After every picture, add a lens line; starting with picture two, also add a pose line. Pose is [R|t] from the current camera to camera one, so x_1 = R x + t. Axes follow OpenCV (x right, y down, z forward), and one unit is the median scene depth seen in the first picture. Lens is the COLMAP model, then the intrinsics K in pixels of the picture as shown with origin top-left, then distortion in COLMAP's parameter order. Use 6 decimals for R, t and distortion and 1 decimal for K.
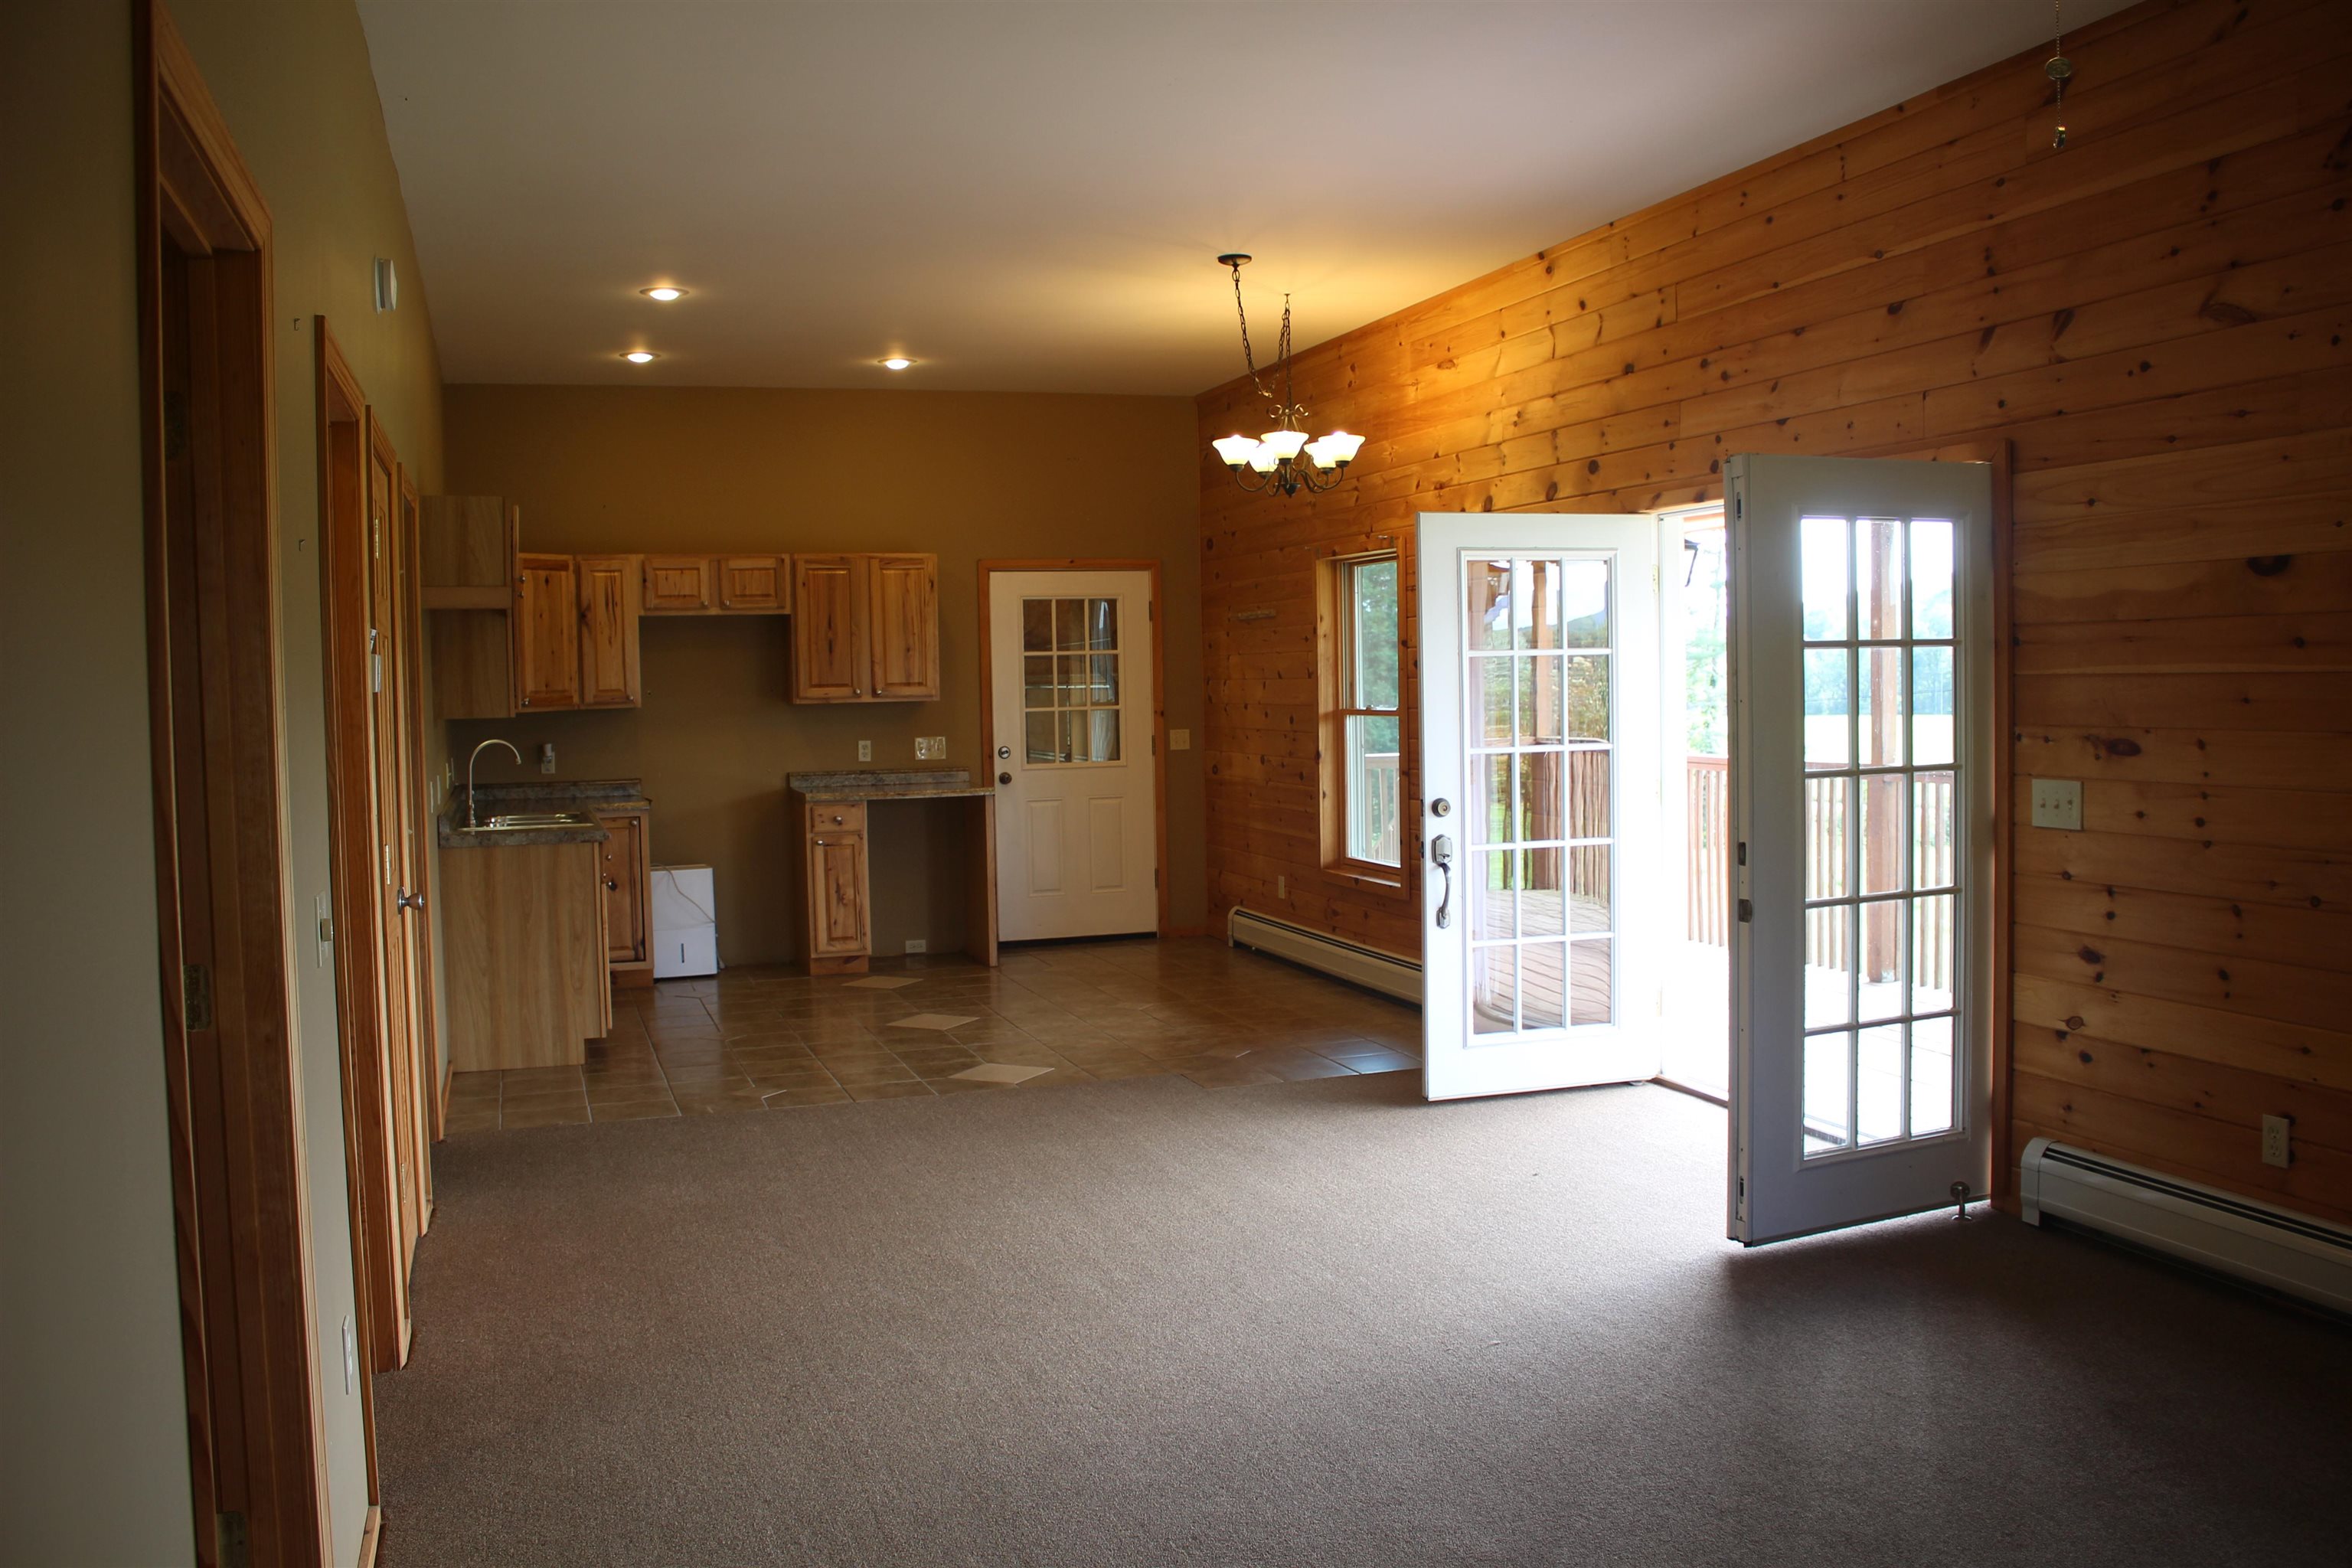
lens RADIAL K [[1949.8, 0, 1179.2], [0, 1949.8, 790.8], [0, 0, 1]] dist [-0.158396, 0.130777]
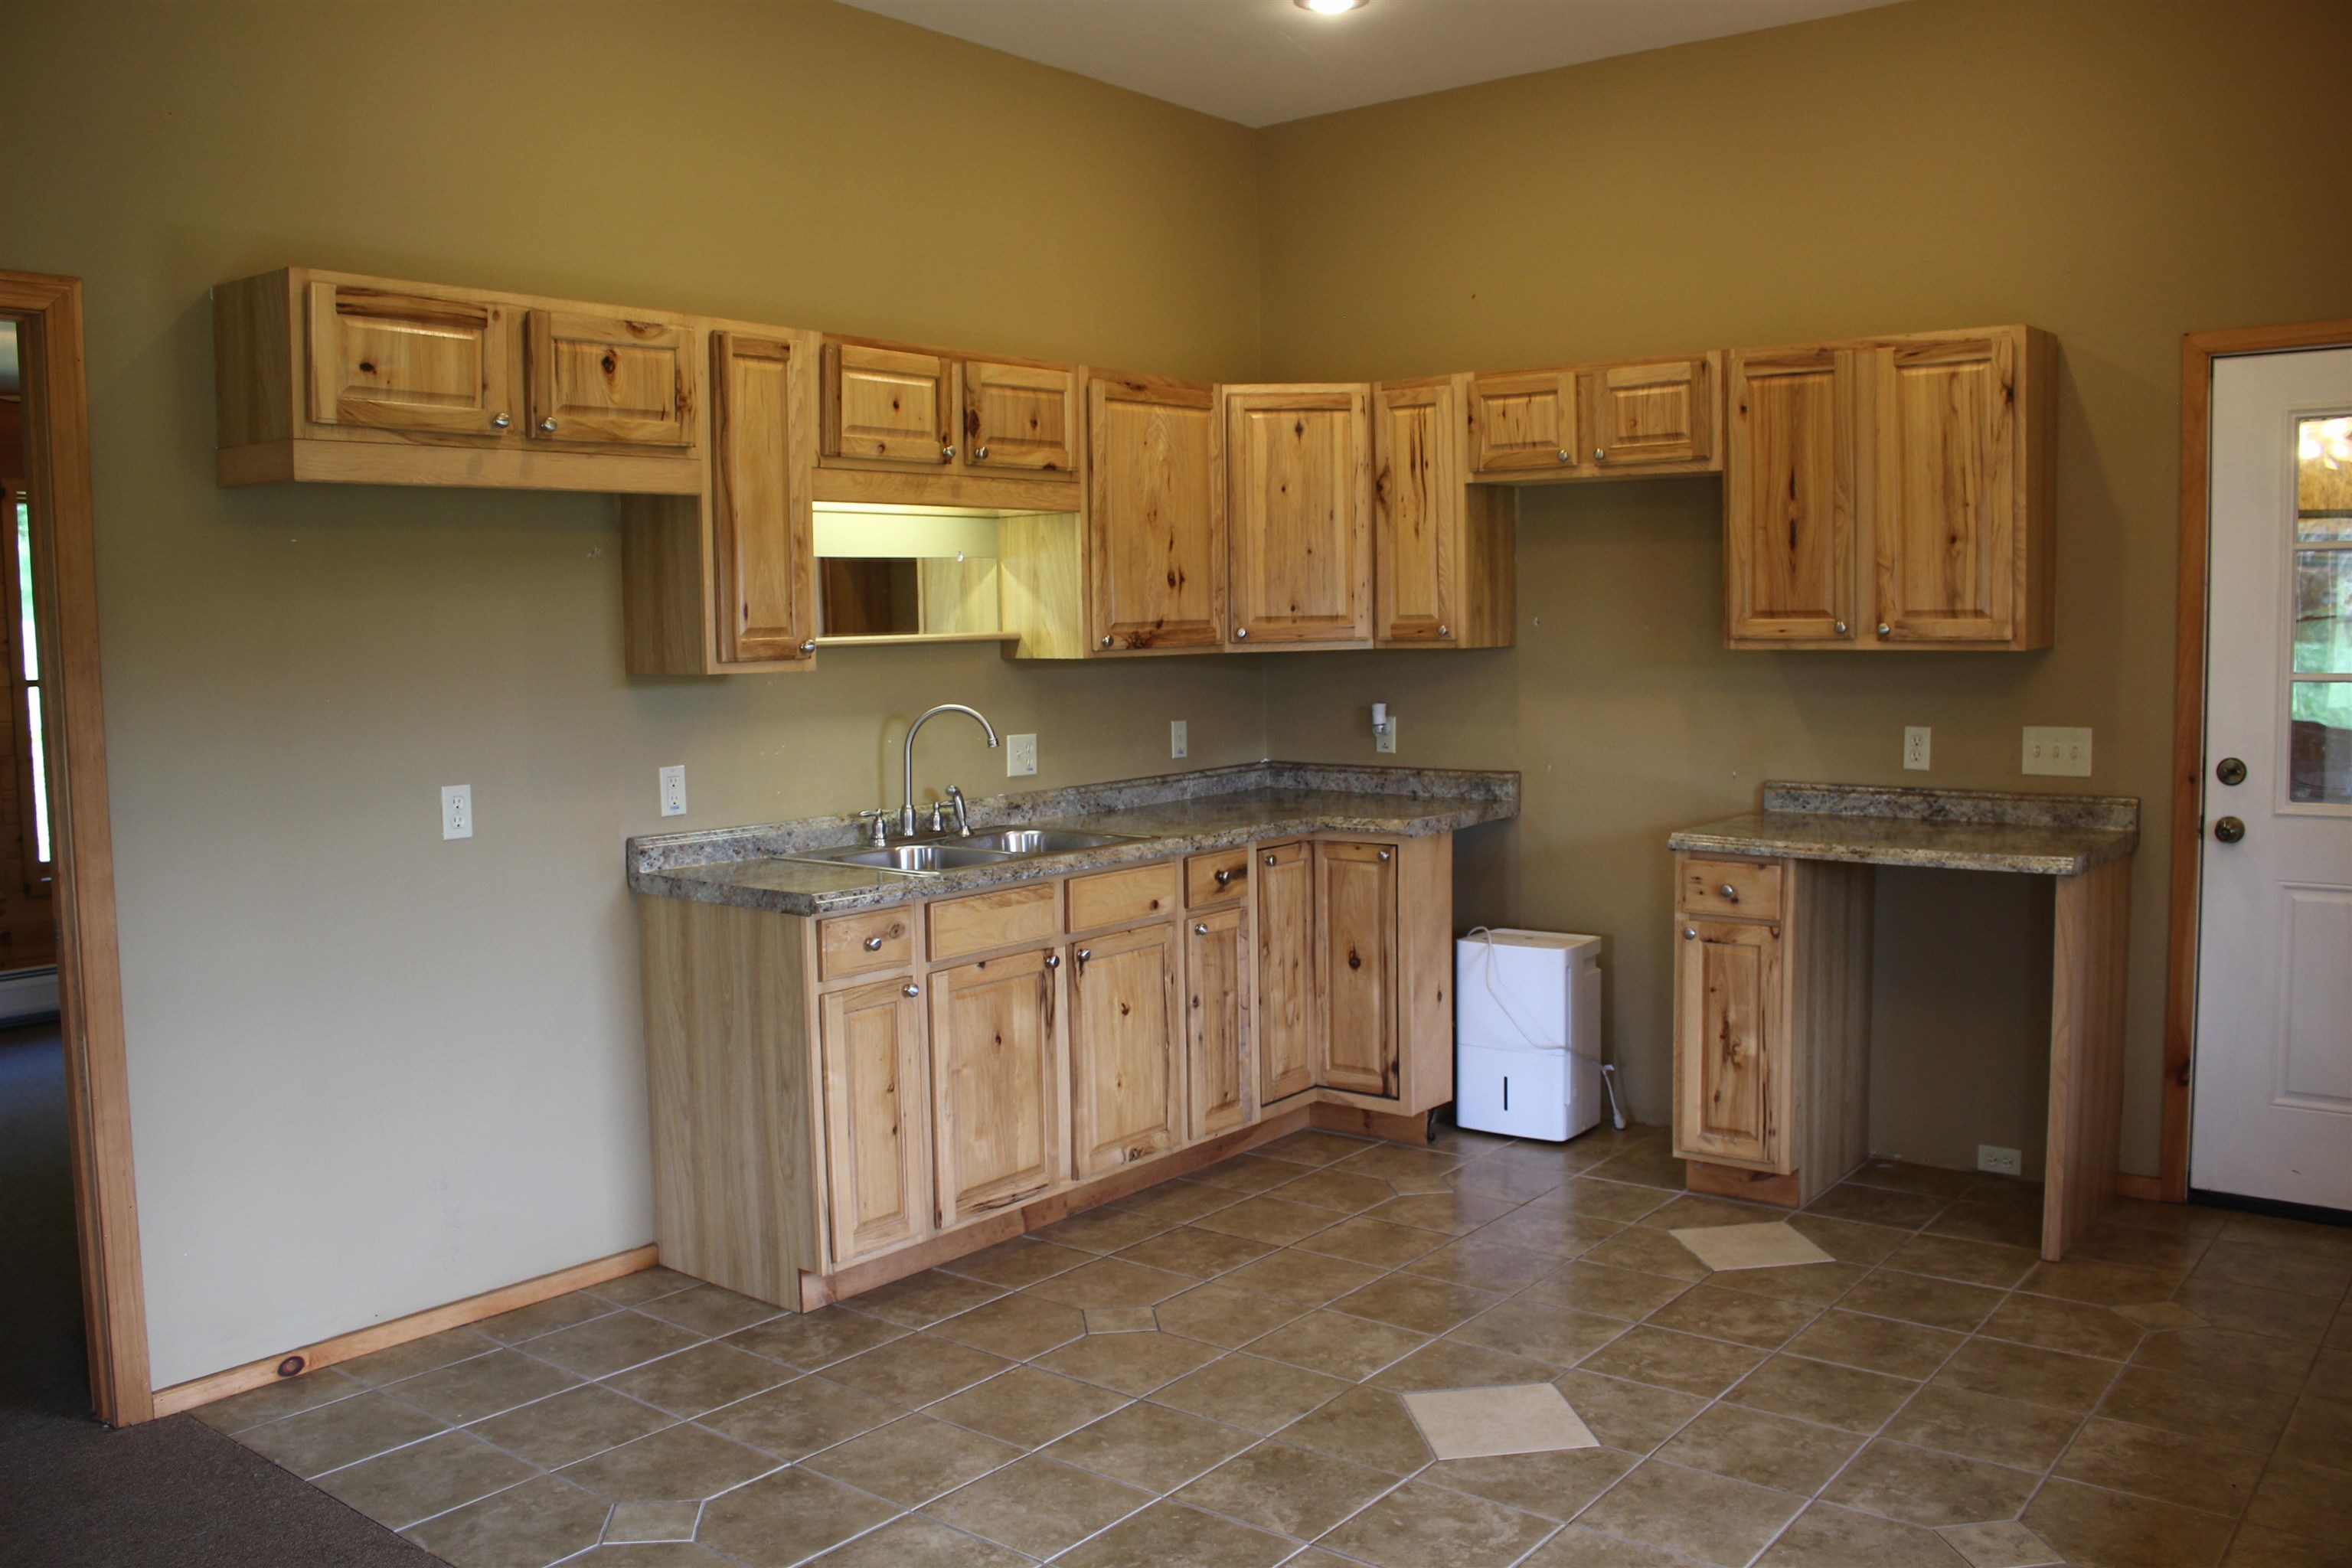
lens RADIAL K [[1949.8, 0, 1179.2], [0, 1949.8, 790.8], [0, 0, 1]] dist [-0.158396, 0.130777]
pose [[0.536684, 0.086062, -0.839383, 0.168690], [-0.043266, 0.996283, 0.074486, -0.044467], [0.842673, -0.003659, 0.538413, 0.689601]]
